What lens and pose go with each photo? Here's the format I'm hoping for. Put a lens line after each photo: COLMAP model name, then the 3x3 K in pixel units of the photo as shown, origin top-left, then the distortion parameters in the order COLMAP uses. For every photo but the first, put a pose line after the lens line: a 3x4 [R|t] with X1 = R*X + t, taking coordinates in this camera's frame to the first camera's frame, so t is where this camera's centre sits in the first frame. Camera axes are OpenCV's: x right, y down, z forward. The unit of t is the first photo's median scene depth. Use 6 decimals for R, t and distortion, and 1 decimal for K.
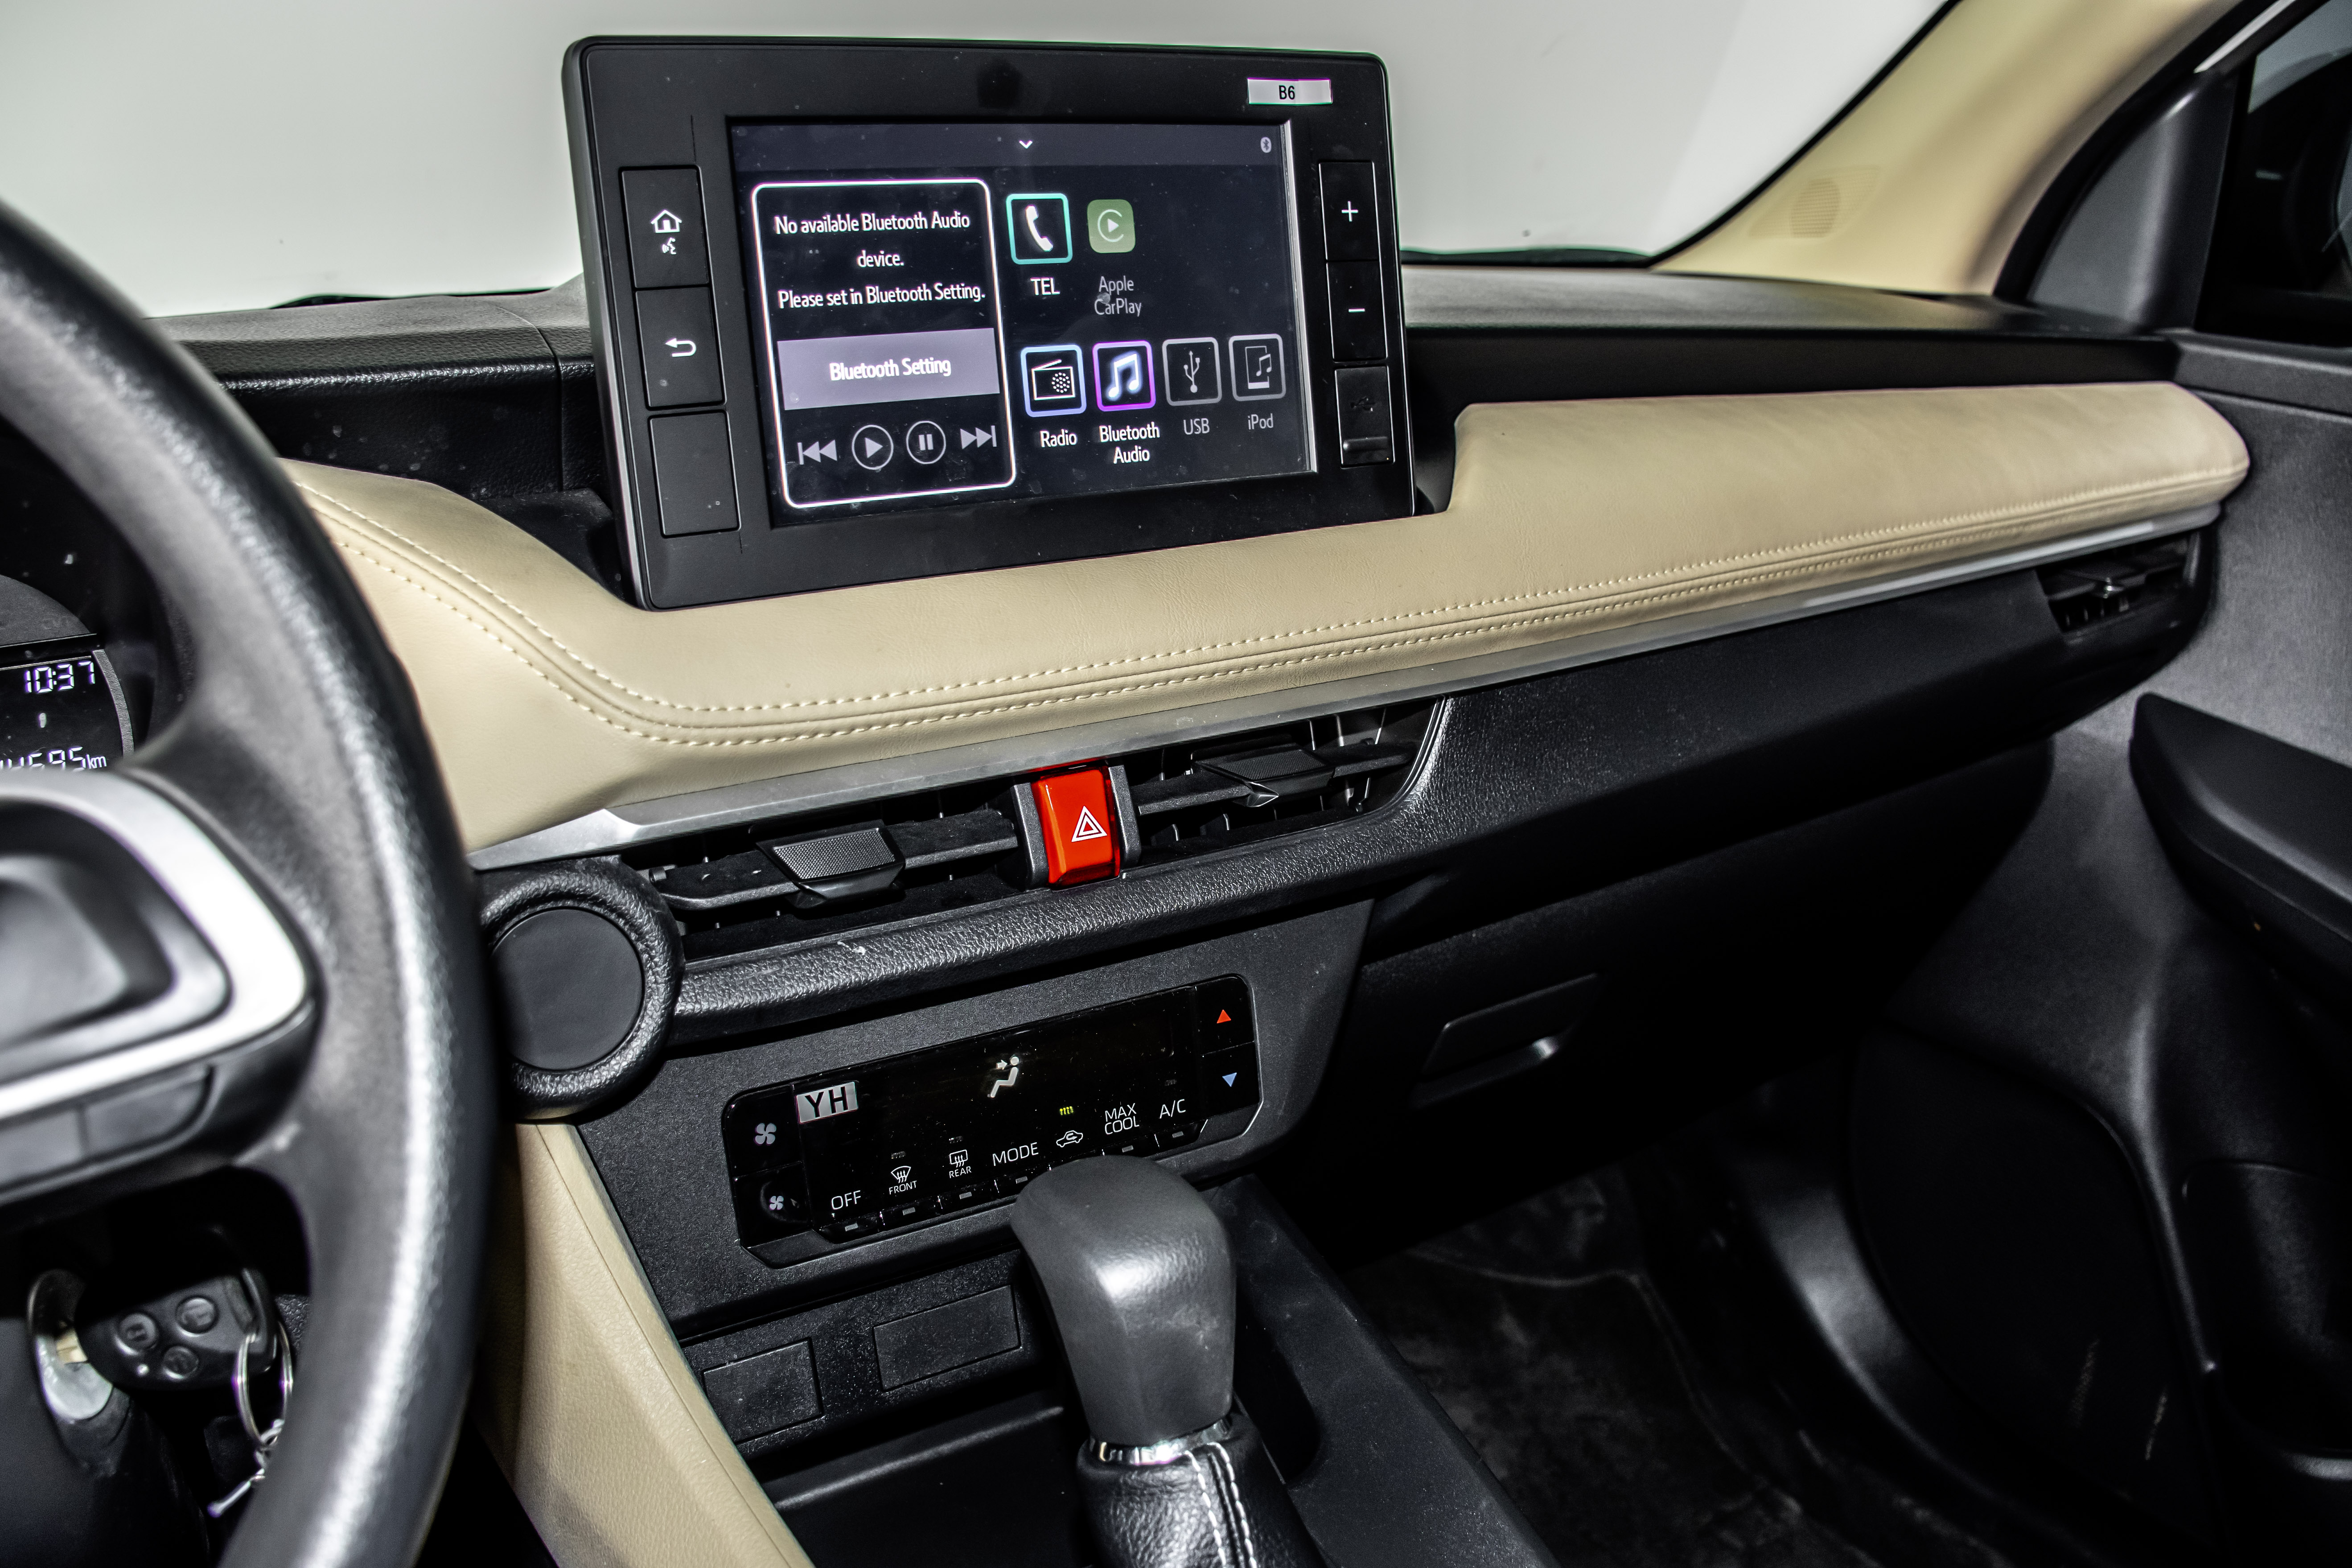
lens RADIAL K [[1982.9, 0, 1175.0], [0, 1982.9, 821.9], [0, 0, 1]] dist [-0.163540, 0.090634]
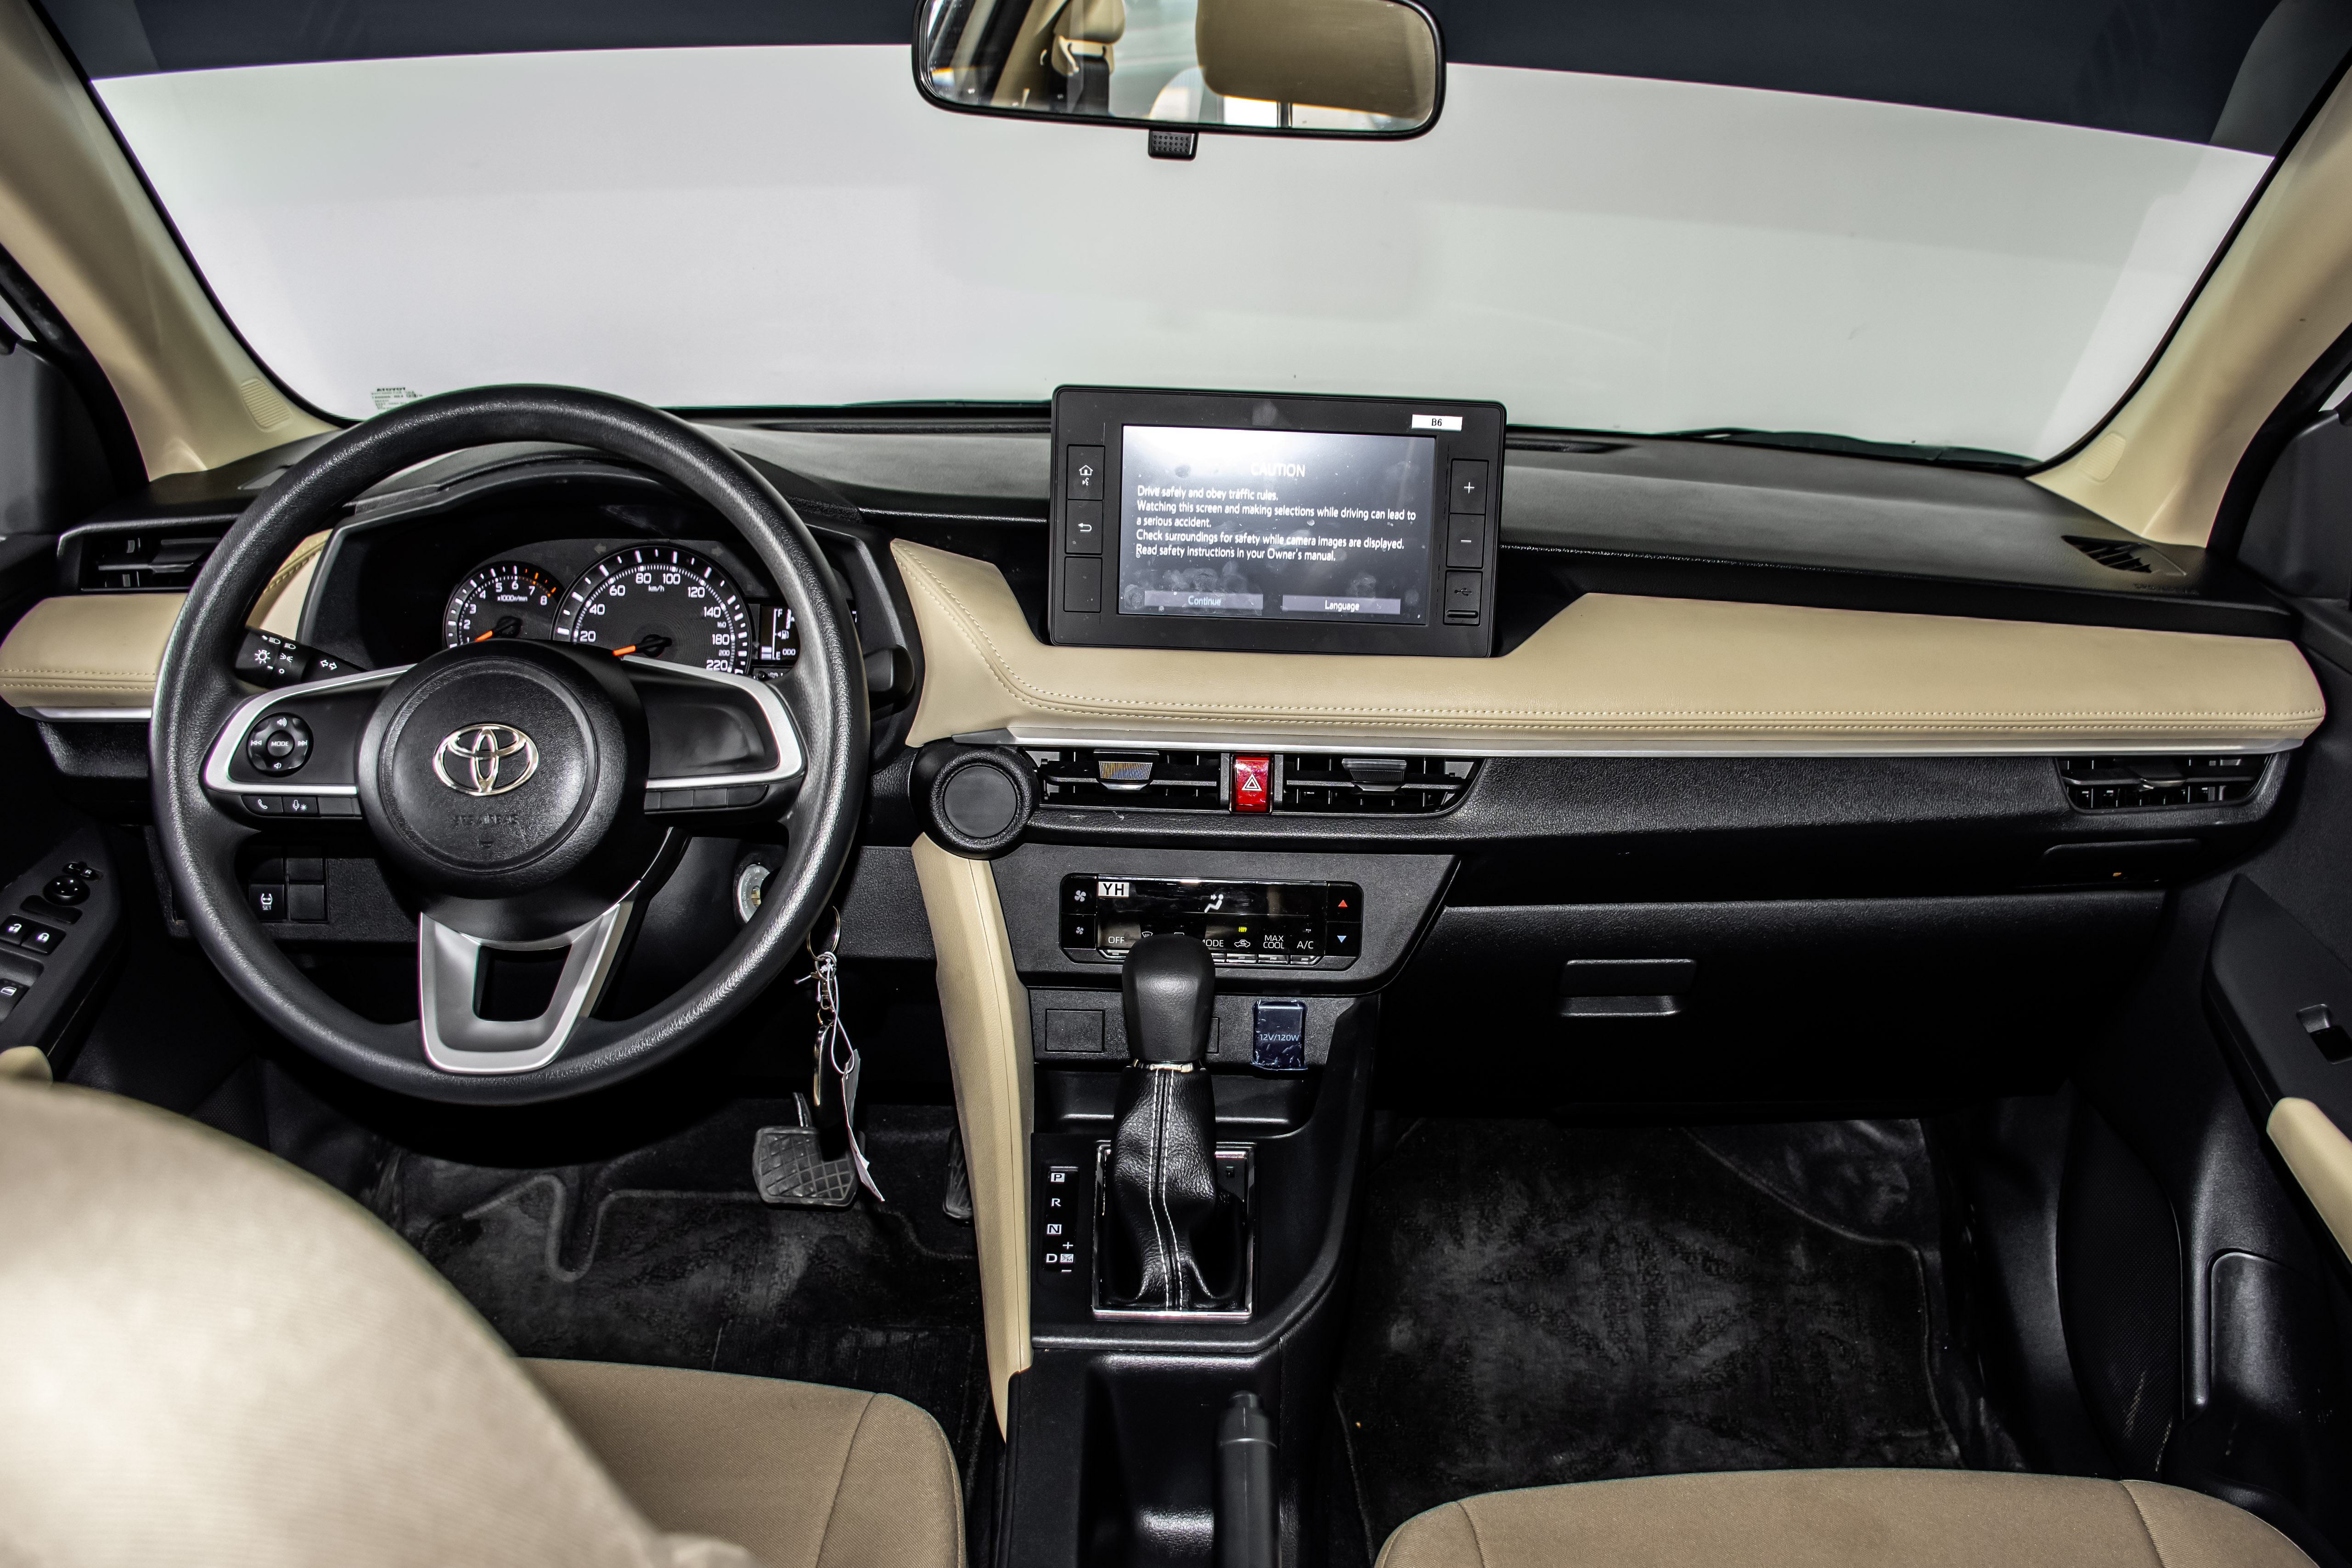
lens RADIAL K [[1982.7, 0, 1175.0], [0, 1982.7, 821.9], [0, 0, 1]] dist [-0.163540, 0.090634]
pose [[0.859189, 0.218901, -0.462468, 0.822296], [-0.201544, 0.975578, 0.087338, -0.119856], [0.470292, 0.018167, 0.882324, -0.797341]]
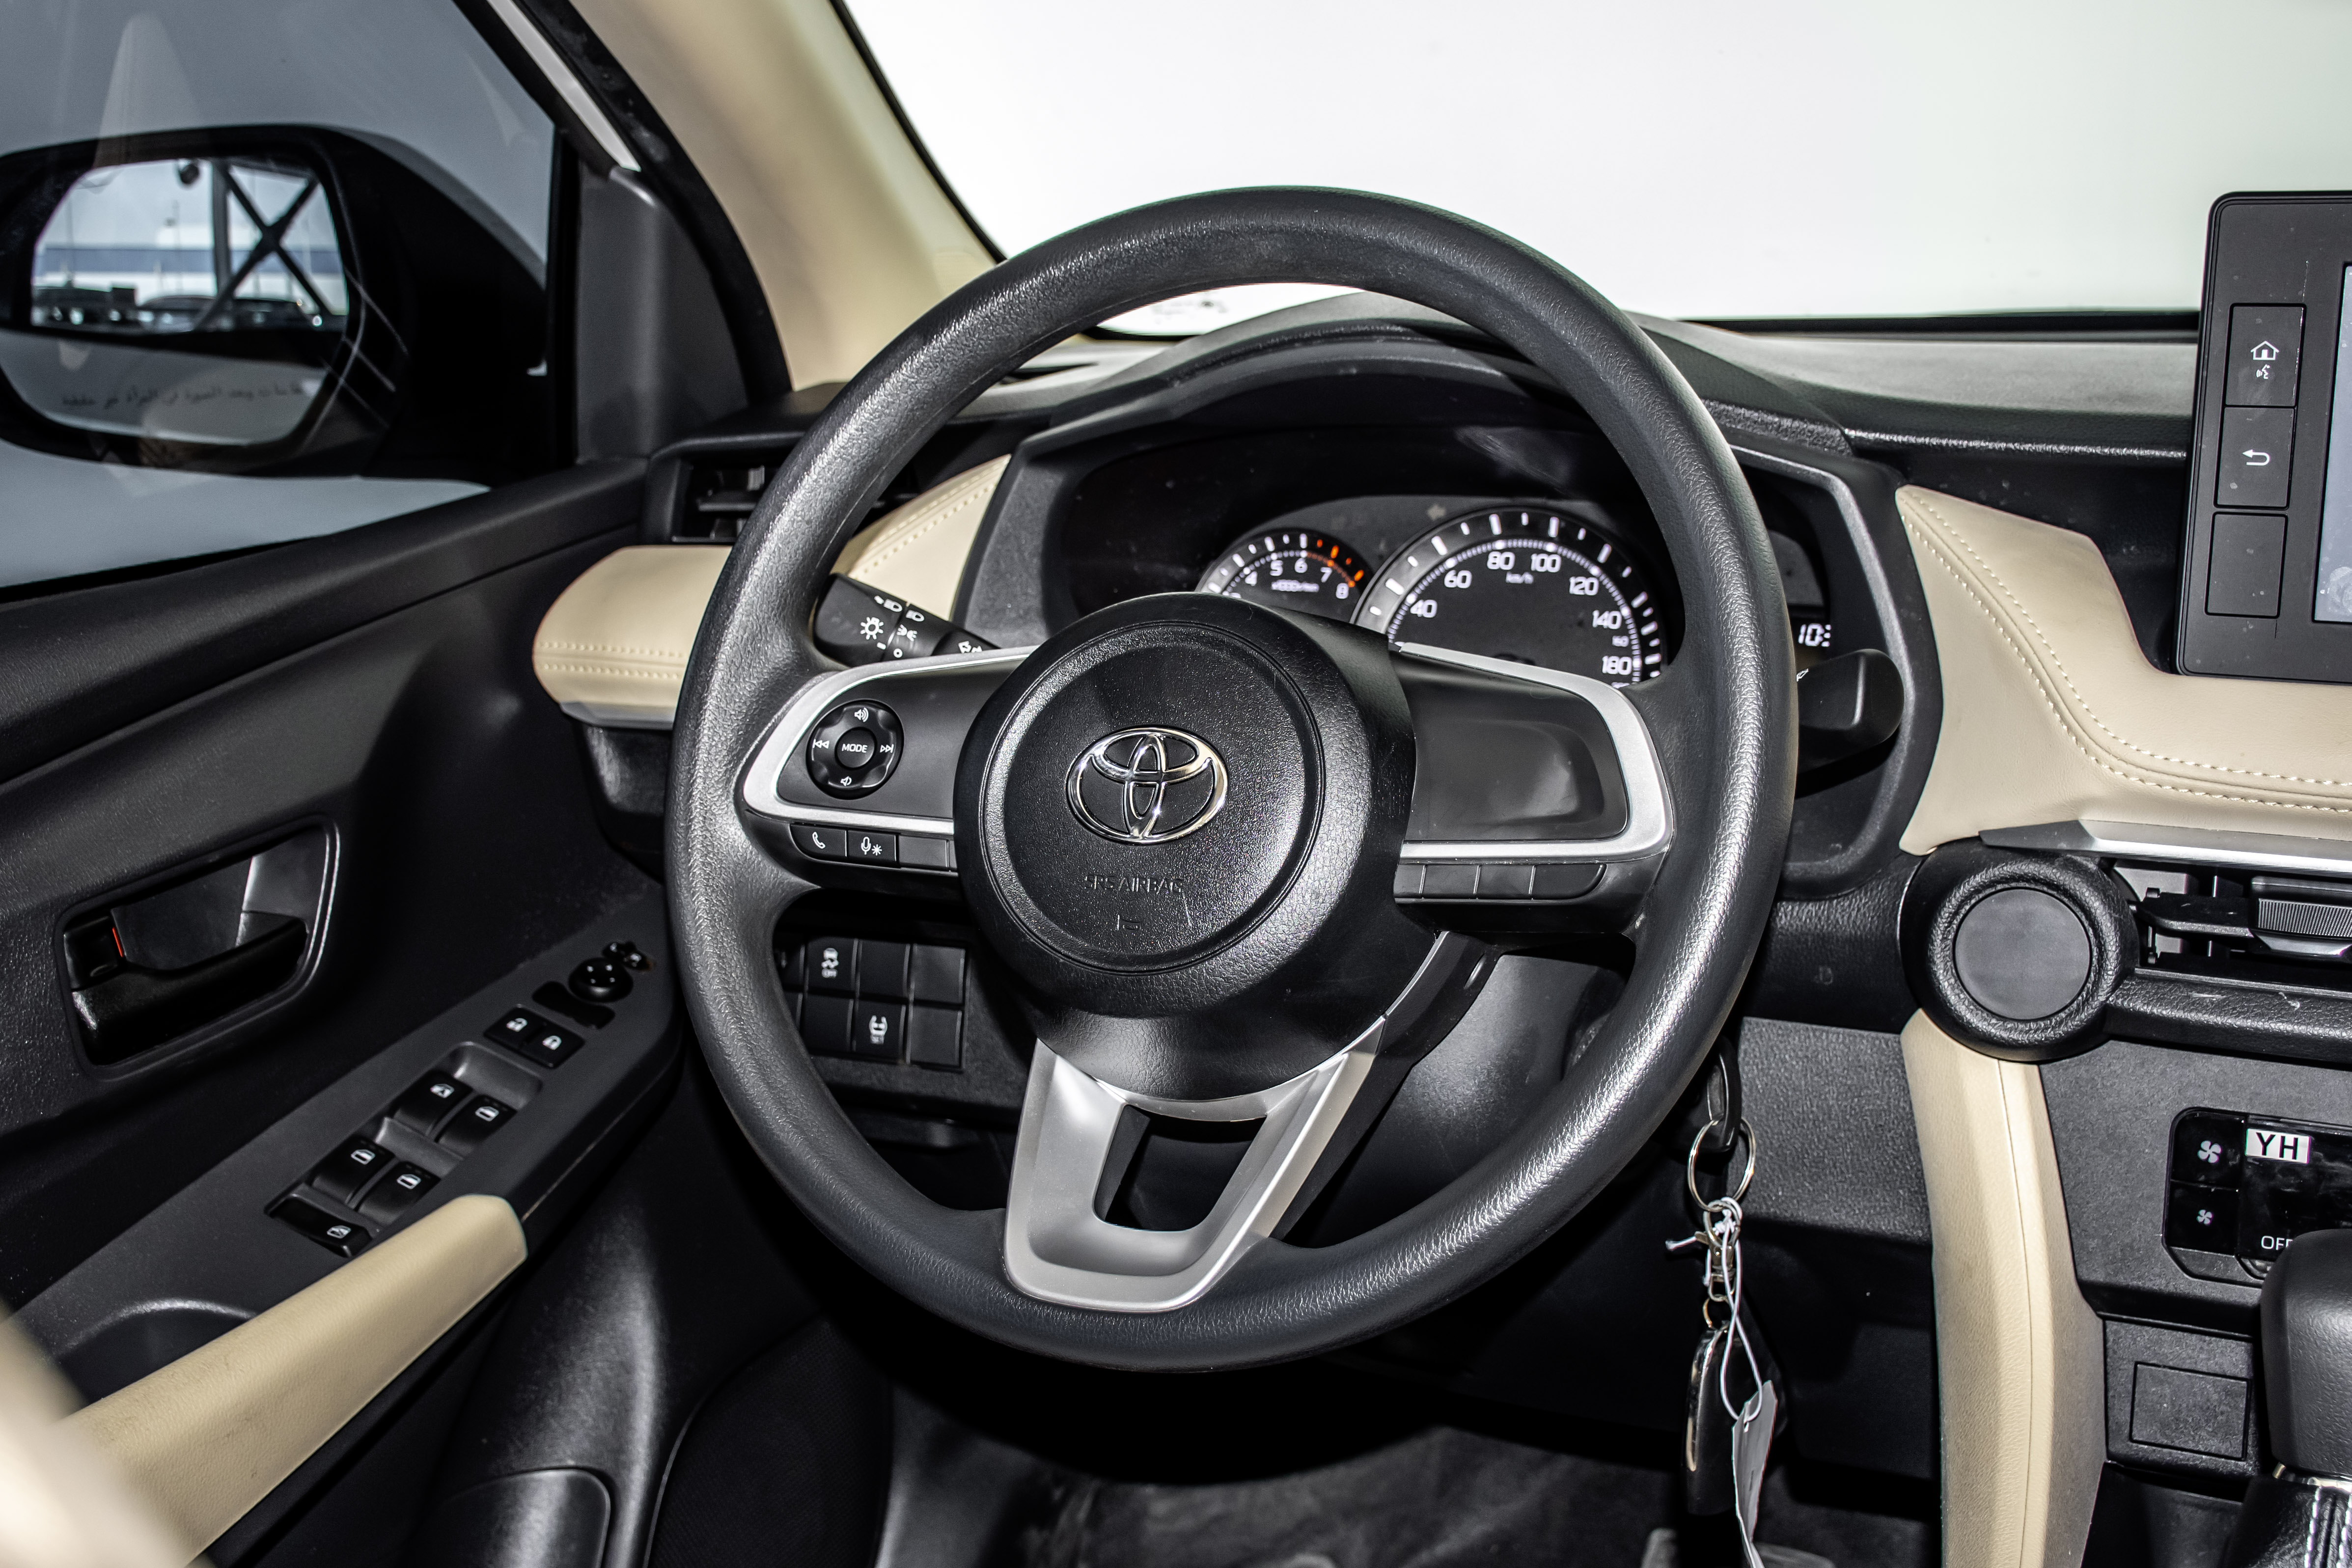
lens RADIAL K [[2988.5, 0, 1081.4], [0, 2988.5, 791.5], [0, 0, 1]] dist [-0.005534, 0.025873]
pose [[0.531485, 0.210094, -0.820600, 0.789571], [-0.243910, 0.965681, 0.089263, -0.032843], [0.811191, 0.152711, 0.564489, -0.499427]]
